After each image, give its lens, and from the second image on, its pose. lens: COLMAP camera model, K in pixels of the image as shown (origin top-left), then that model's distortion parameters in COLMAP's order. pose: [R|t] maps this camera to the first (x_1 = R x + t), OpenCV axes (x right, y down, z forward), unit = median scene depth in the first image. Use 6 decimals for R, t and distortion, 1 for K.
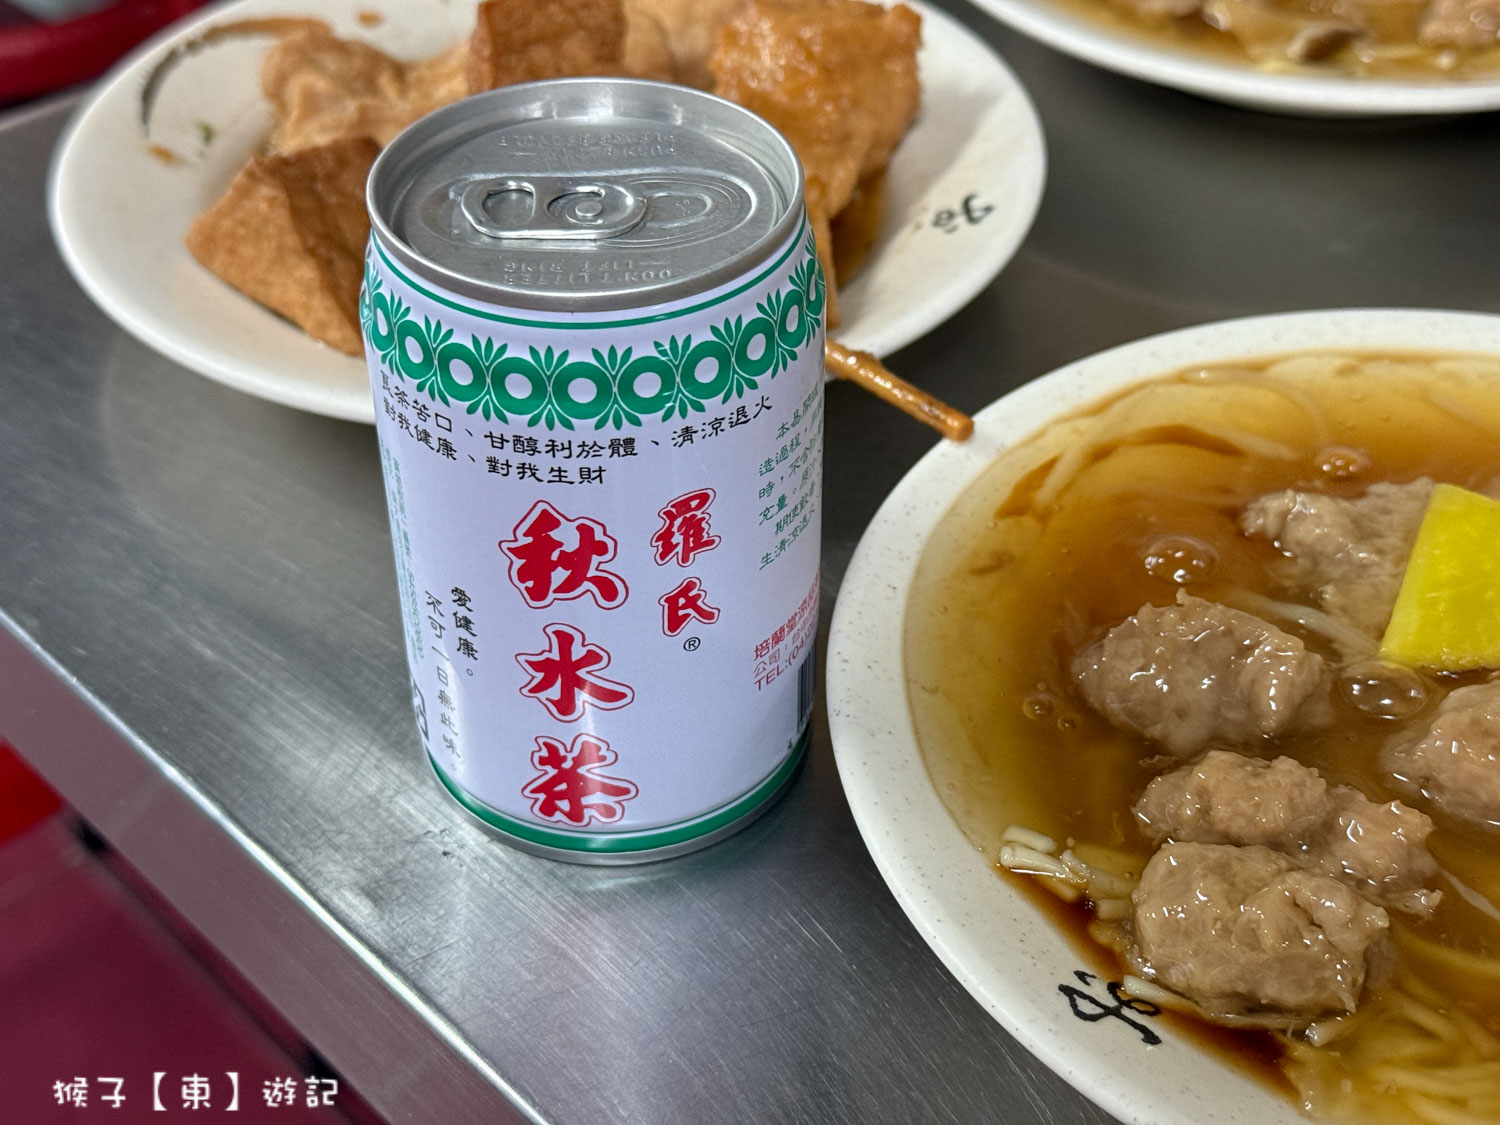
lens RADIAL K [[2176.0, 0, 750.0], [0, 2176.0, 562.5], [0, 0, 1]] dist [0.134873, 0.004159]
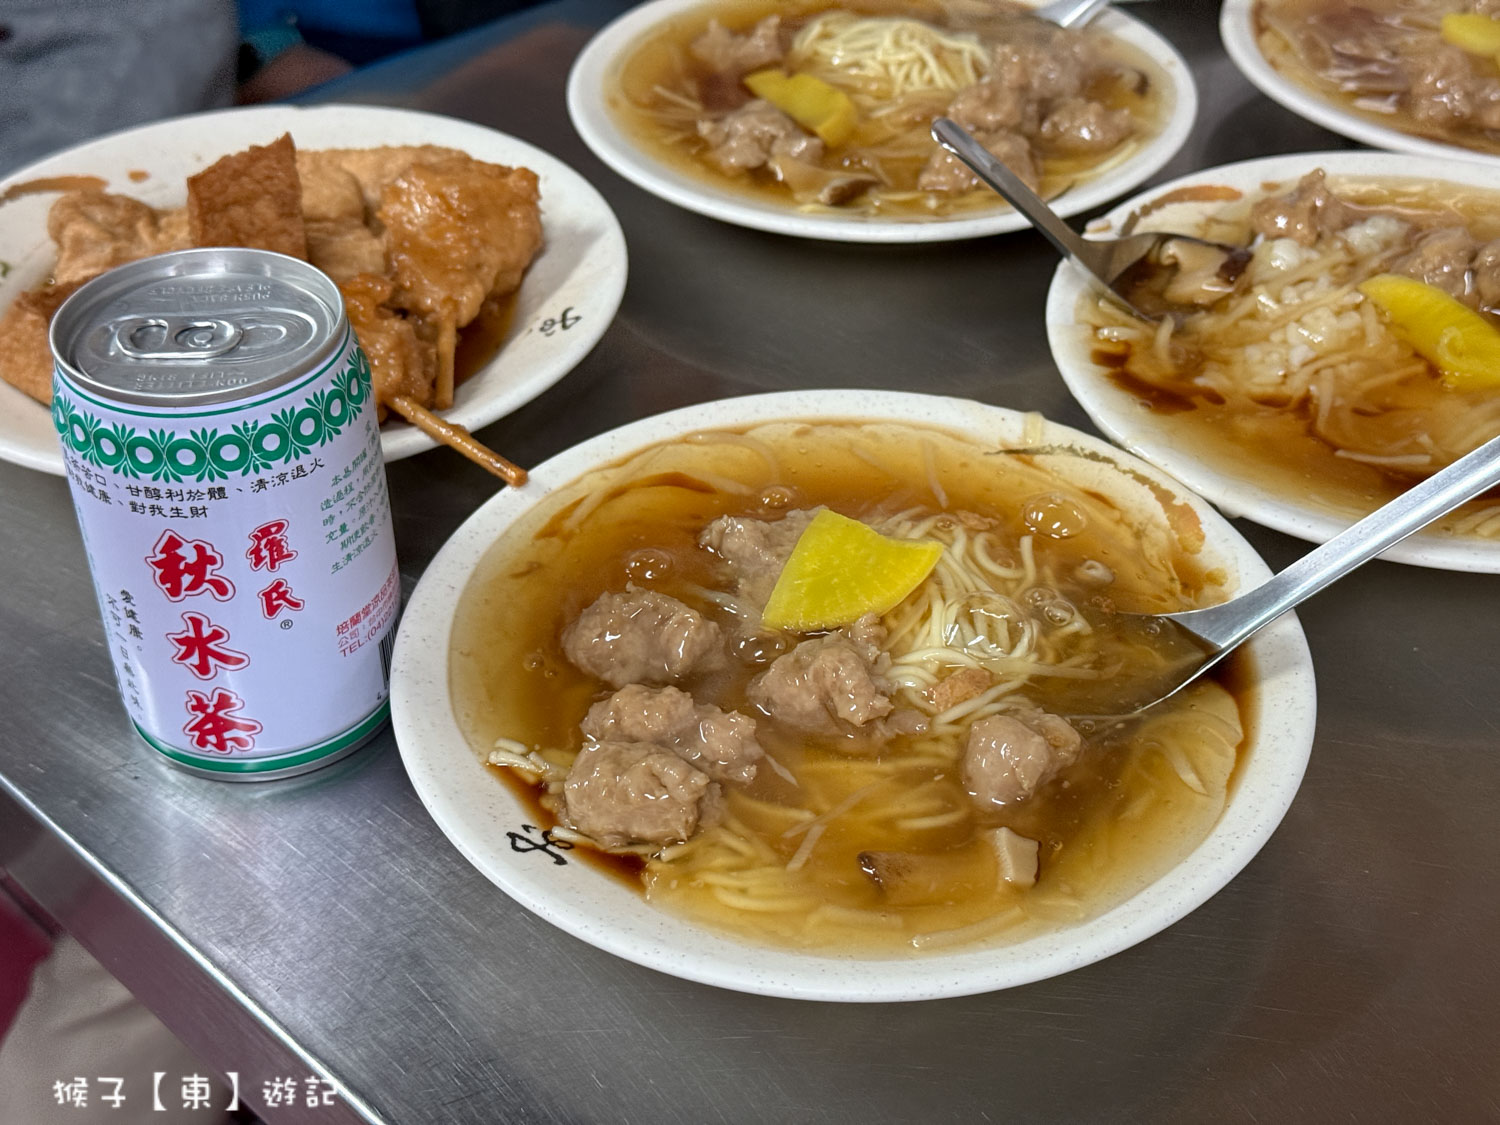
lens RADIAL K [[2127.7, 0, 750.0], [0, 2127.7, 562.5], [0, 0, 1]] dist [0.157926, -0.091379]
pose [[0.999364, -0.022952, 0.027304, 0.246115], [0.023639, 0.999405, -0.025118, 0.038474], [-0.026711, 0.025747, 0.999312, -0.470657]]
